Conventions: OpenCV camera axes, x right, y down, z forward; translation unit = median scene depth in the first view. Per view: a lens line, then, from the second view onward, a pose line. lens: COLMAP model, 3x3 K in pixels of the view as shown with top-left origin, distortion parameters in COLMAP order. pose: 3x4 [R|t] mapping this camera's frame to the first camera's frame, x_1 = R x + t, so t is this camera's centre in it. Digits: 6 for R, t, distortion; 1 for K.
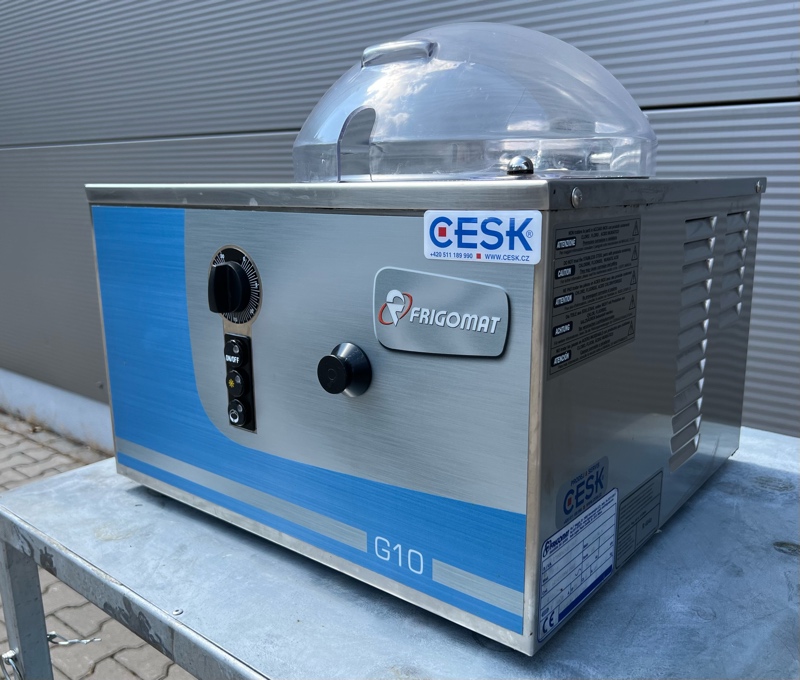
lens RADIAL K [[738.8, 0, 397.3], [0, 738.8, 342.5], [0, 0, 1]] dist [0.110583, 0.000000]
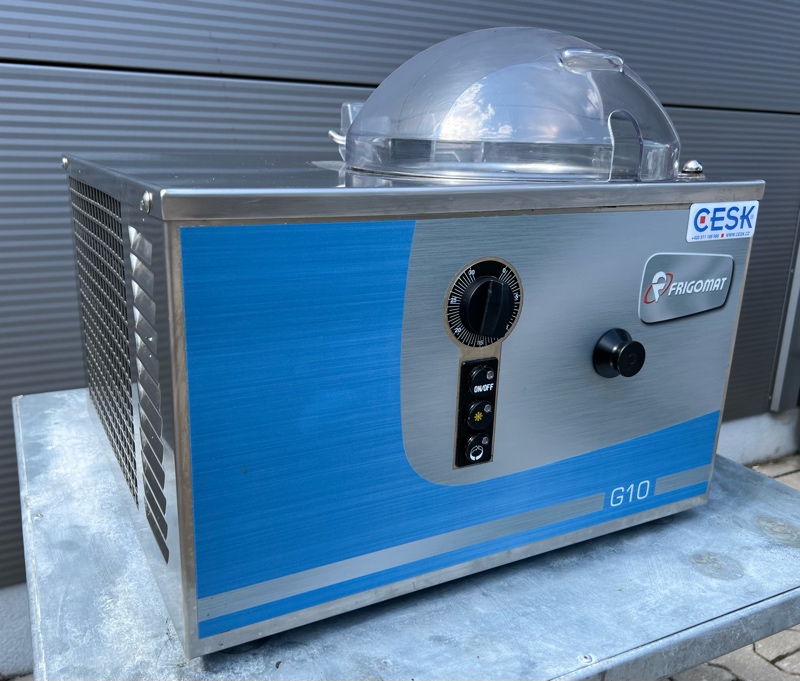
lens RADIAL K [[749.6, 0, 394.6], [0, 749.6, 339.0], [0, 0, 1]] dist [0.064678, 0.000000]
pose [[0.368111, -0.228825, 0.901184, -1.185719], [0.165064, 0.969930, 0.178857, -0.236420], [-0.915013, 0.082914, 0.394812, 0.856458]]
